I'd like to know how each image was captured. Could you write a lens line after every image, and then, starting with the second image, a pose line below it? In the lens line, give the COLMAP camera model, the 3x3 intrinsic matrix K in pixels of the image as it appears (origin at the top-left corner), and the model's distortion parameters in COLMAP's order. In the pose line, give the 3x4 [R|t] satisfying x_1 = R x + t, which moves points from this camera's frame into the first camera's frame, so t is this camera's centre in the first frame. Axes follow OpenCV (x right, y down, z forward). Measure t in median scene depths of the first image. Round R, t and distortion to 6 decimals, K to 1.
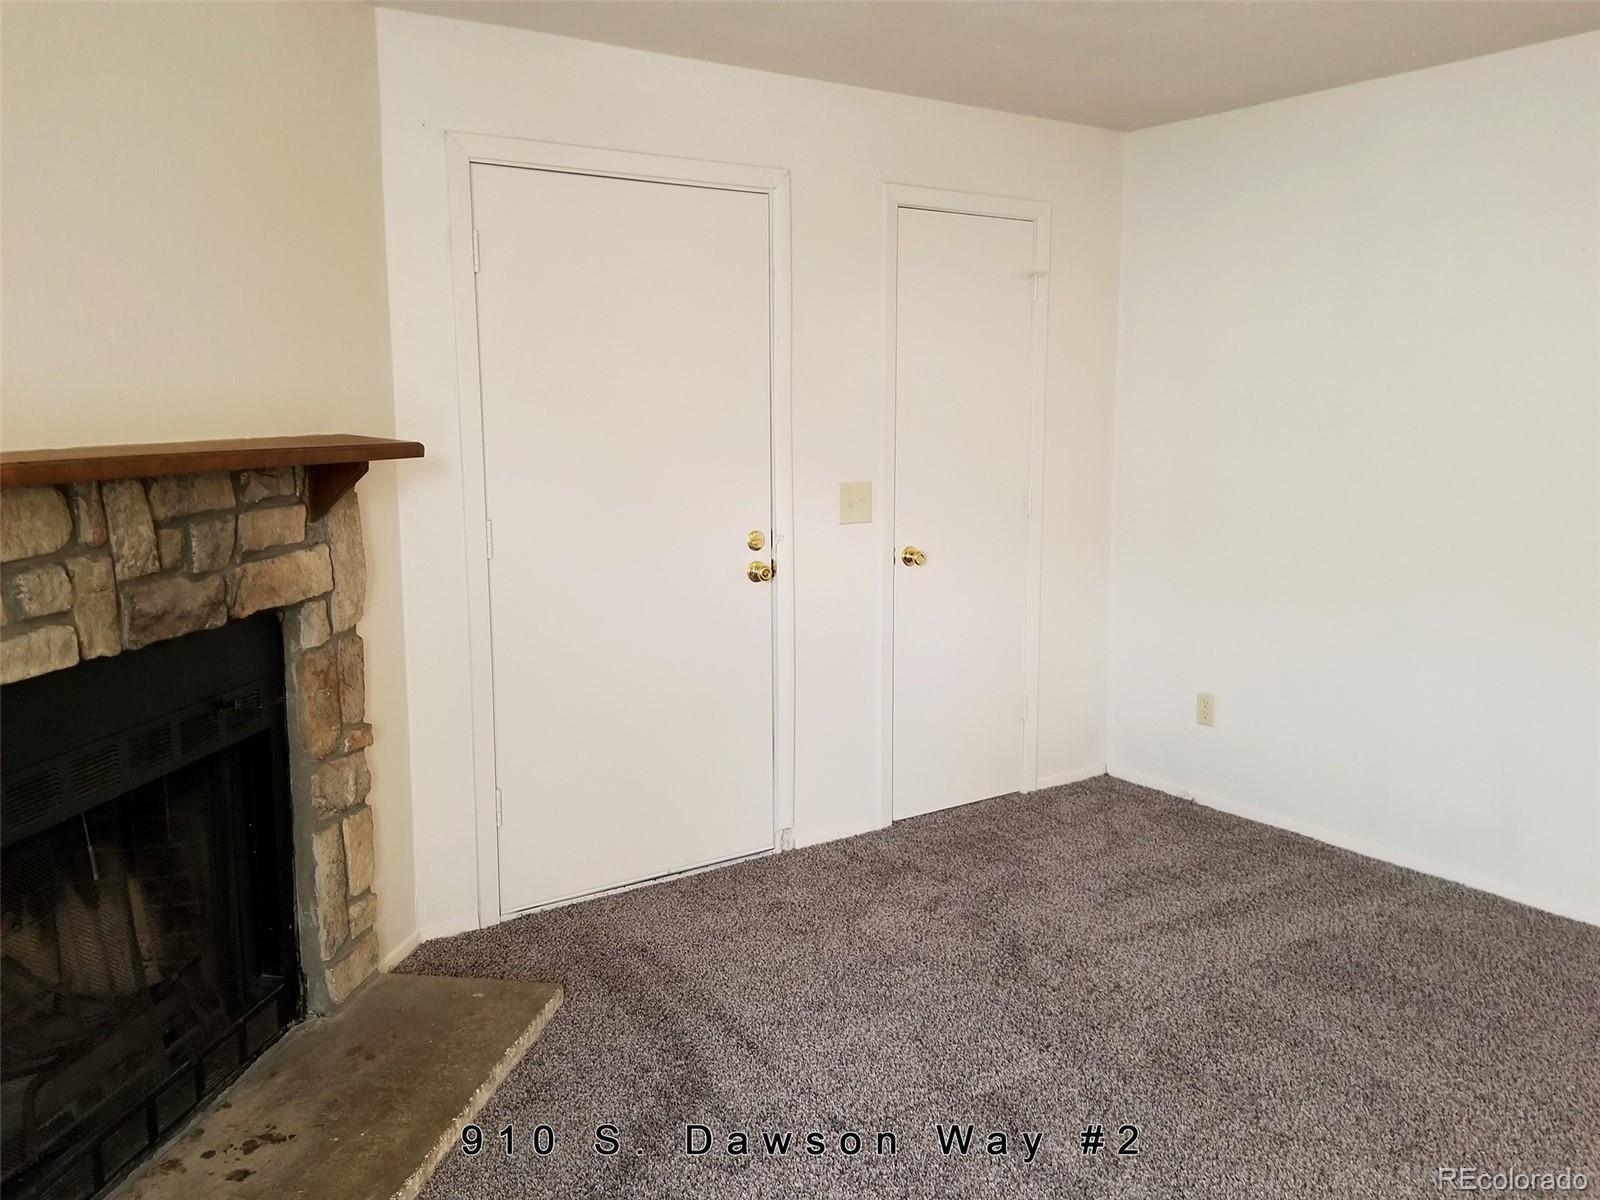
lens RADIAL K [[1308.8, 0, 799.8], [0, 1308.8, 601.0], [0, 0, 1]] dist [-0.043726, -0.005390]
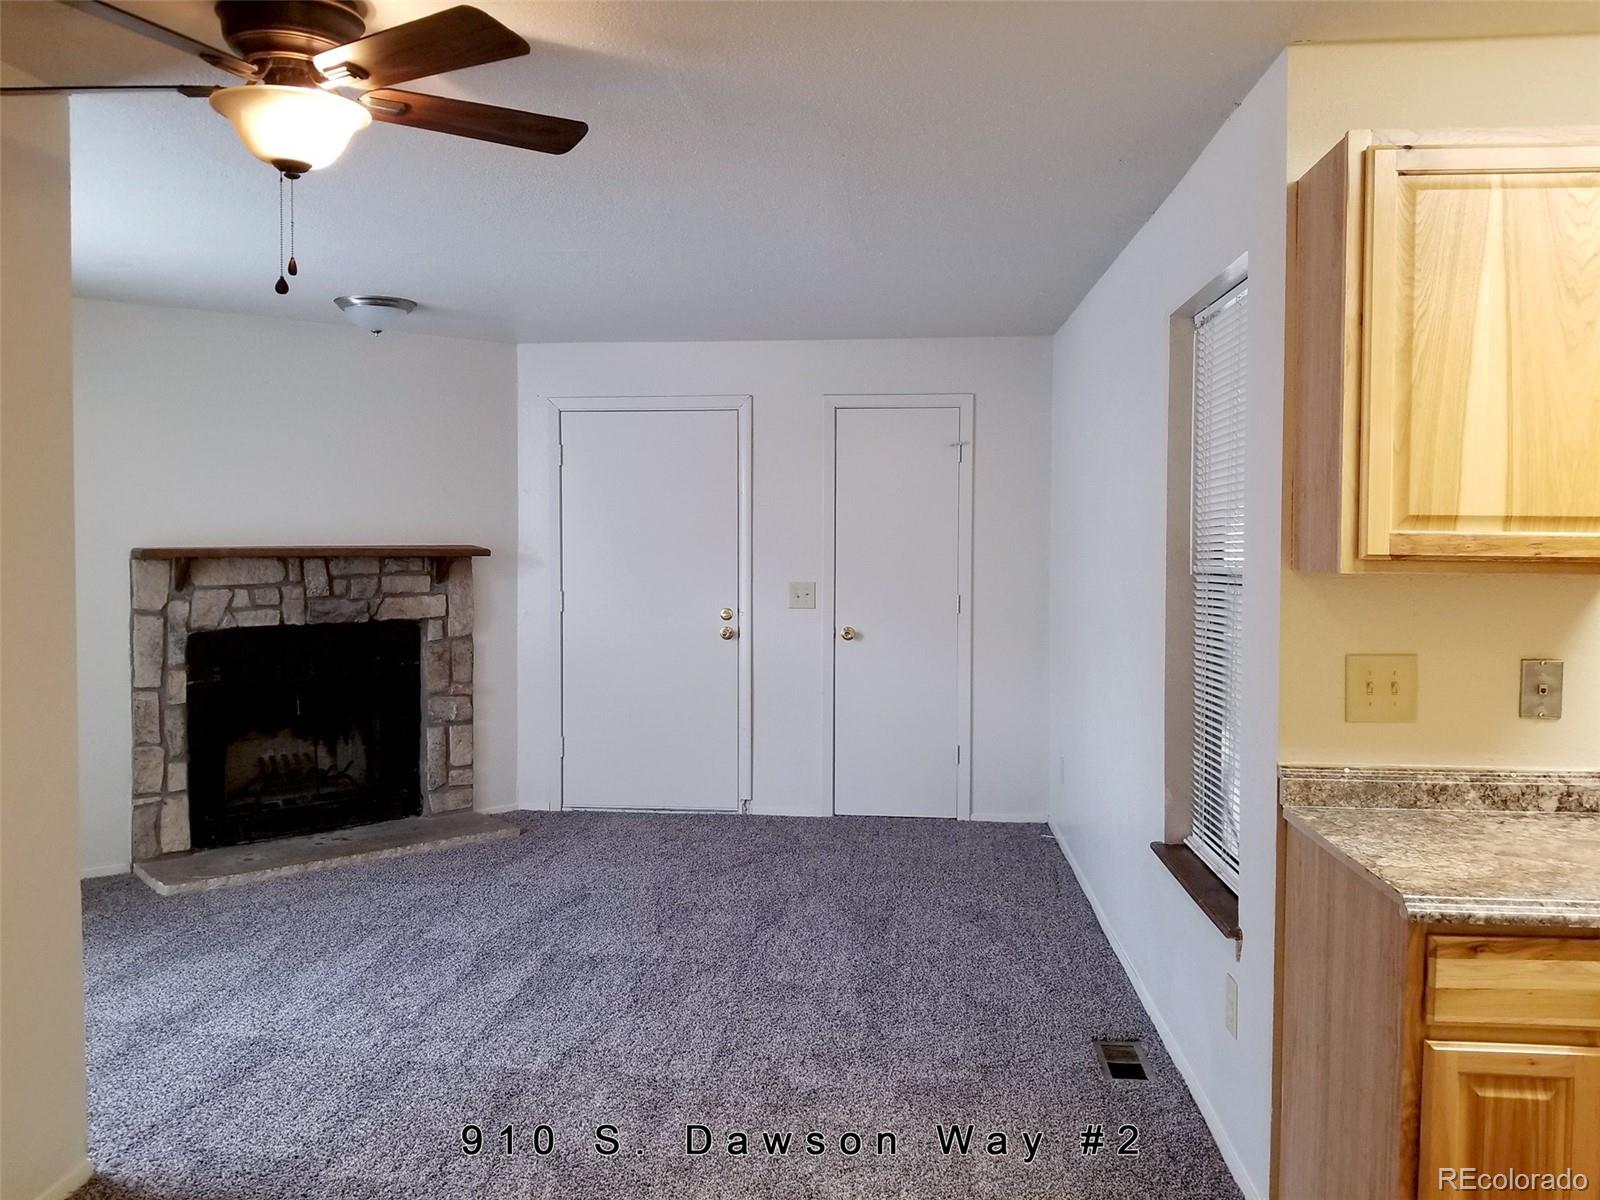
lens RADIAL K [[1308.8, 0, 800.1], [0, 1308.8, 598.6], [0, 0, 1]] dist [-0.043726, -0.005390]
pose [[0.769915, 0.036481, -0.637103, 1.582200], [-0.101866, 0.992589, -0.066266, 0.050117], [0.629964, 0.115918, 0.767925, -0.319707]]
